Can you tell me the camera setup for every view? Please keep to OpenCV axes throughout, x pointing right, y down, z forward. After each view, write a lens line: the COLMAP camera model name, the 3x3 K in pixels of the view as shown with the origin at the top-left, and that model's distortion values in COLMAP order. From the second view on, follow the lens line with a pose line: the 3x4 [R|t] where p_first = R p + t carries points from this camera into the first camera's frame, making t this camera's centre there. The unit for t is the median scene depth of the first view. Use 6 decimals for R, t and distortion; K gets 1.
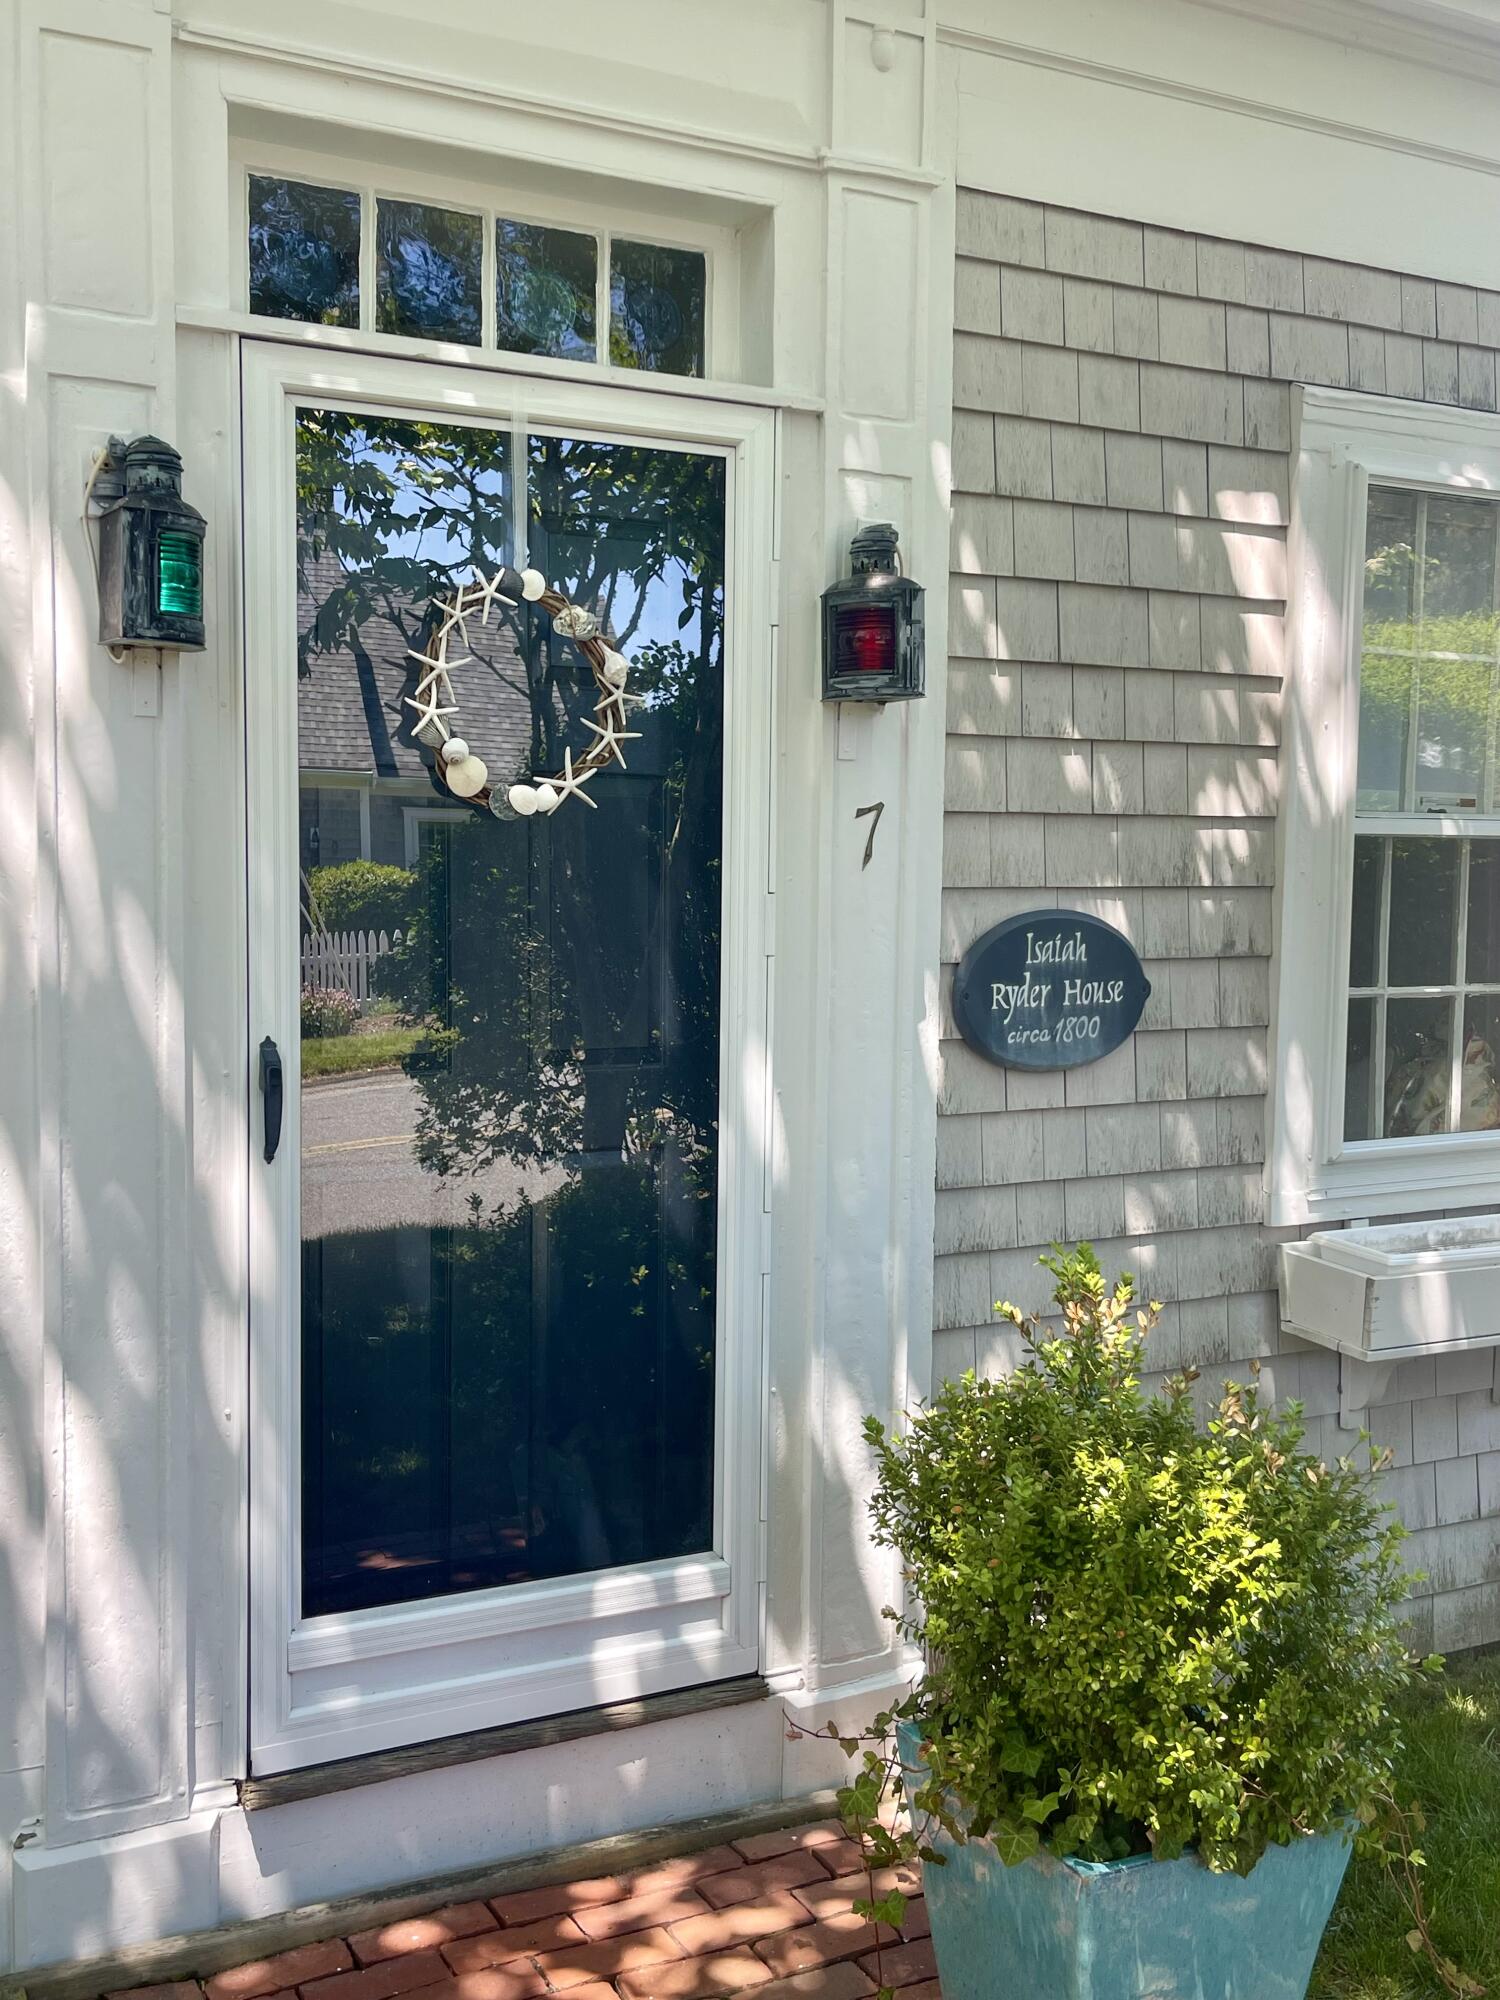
lens RADIAL K [[2043.5, 0, 751.5], [0, 2043.5, 992.7], [0, 0, 1]] dist [0.017109, 0.000000]
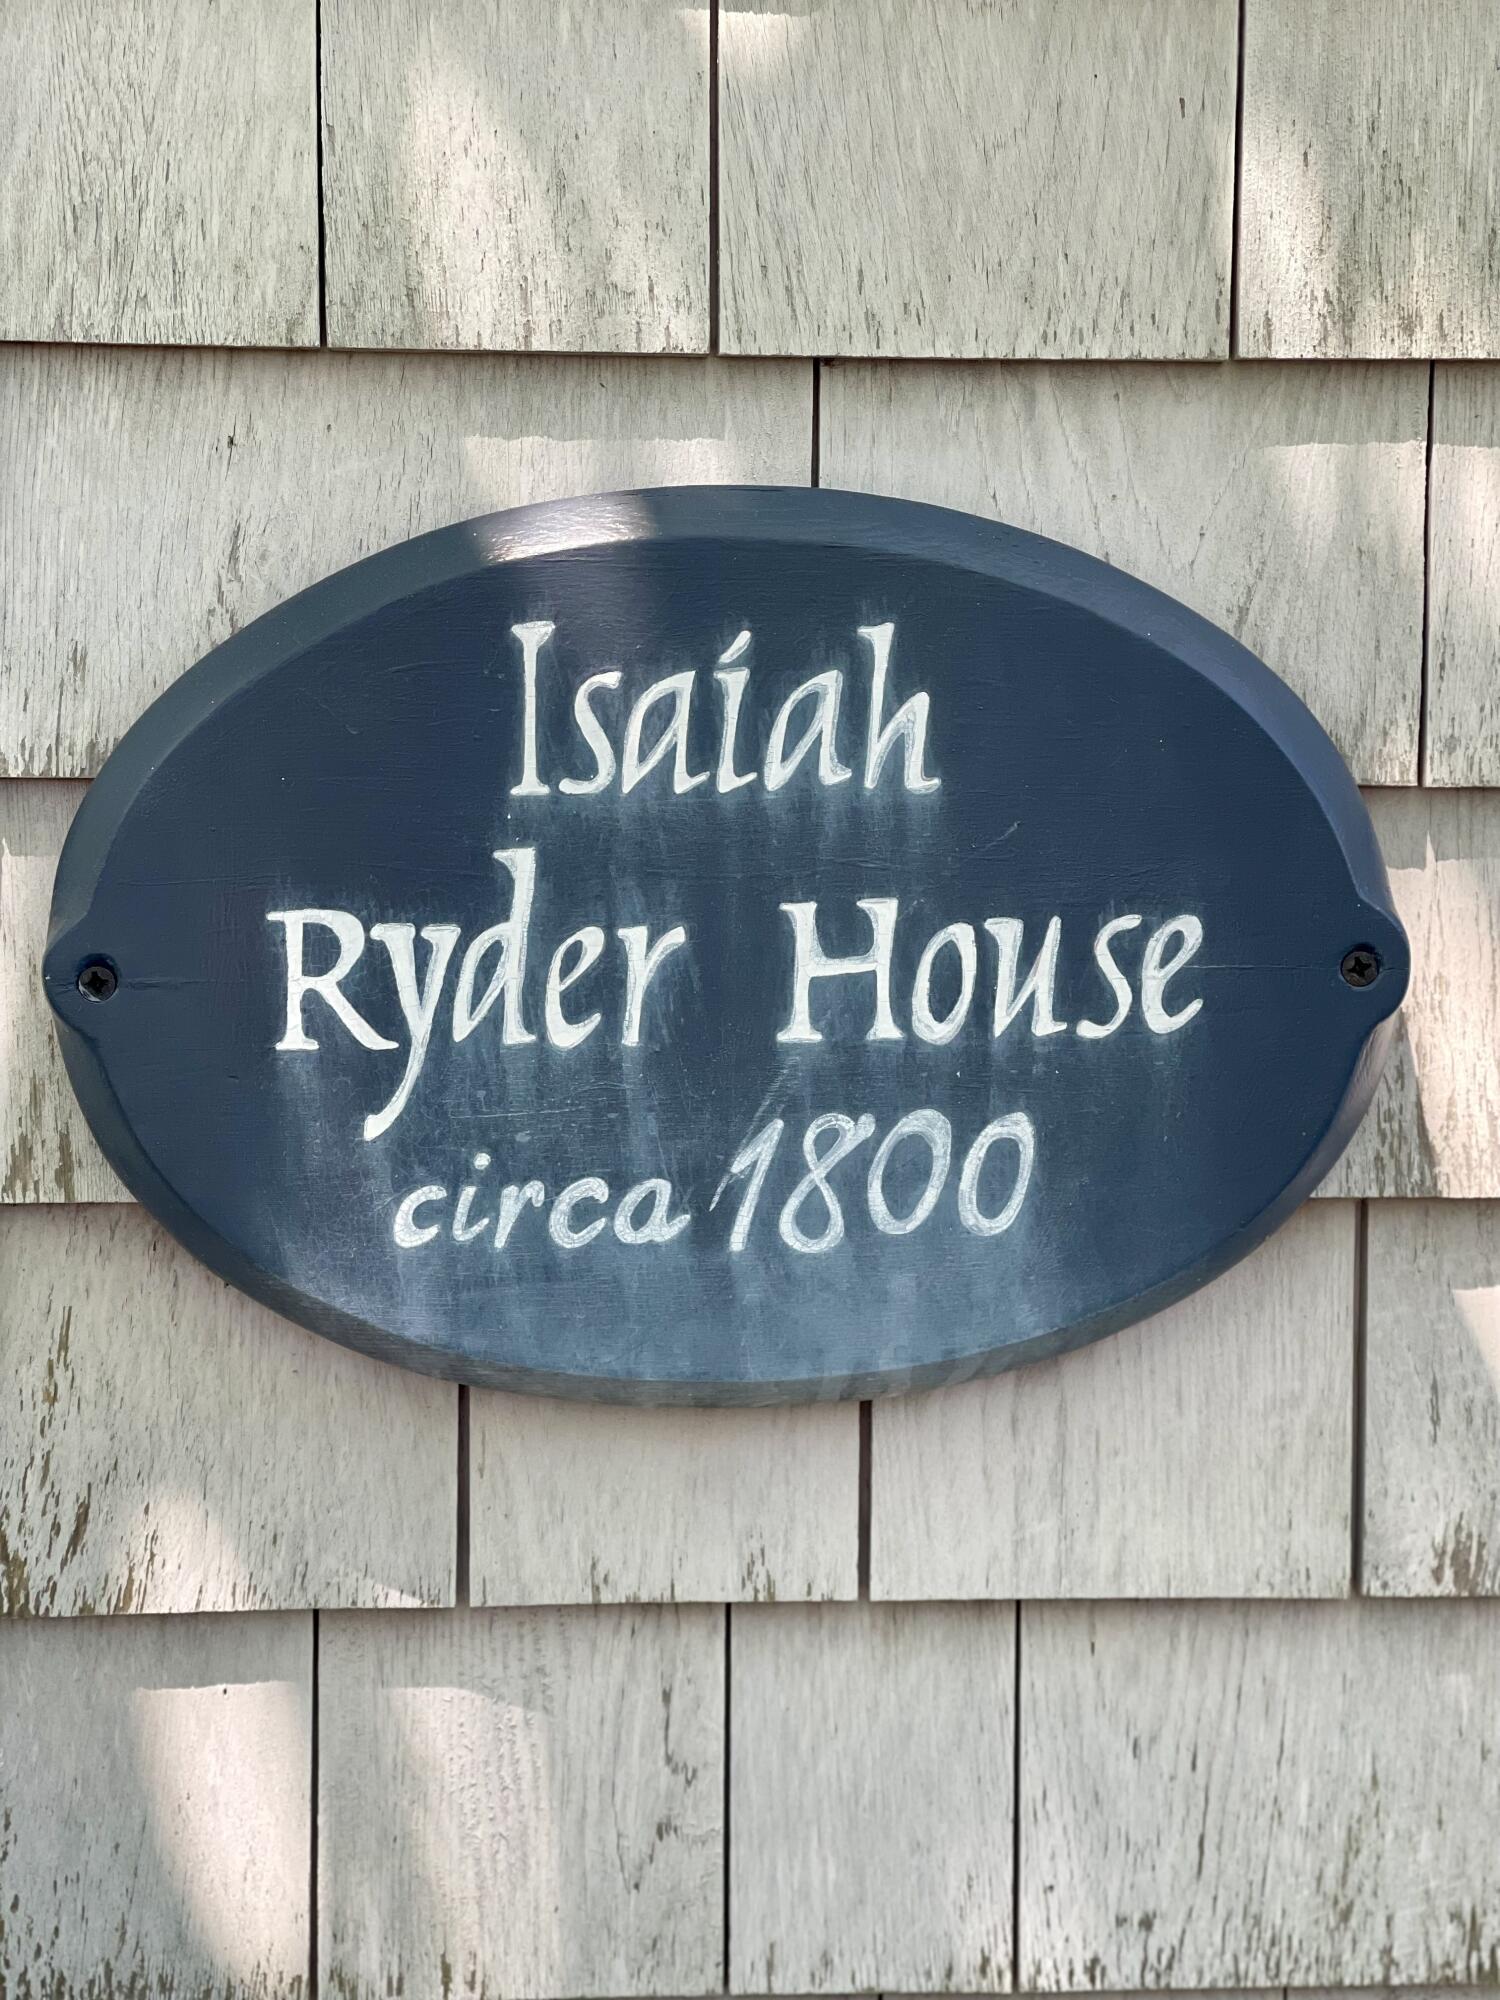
lens RADIAL K [[3739.6, 0, 750.2], [0, 3739.6, 1000.5], [0, 0, 1]] dist [0.069942, 0.000000]
pose [[0.911579, 0.060467, -0.406655, 0.281145], [-0.032413, 0.996617, 0.075531, -0.021527], [0.409846, -0.055671, 0.910454, 0.717360]]
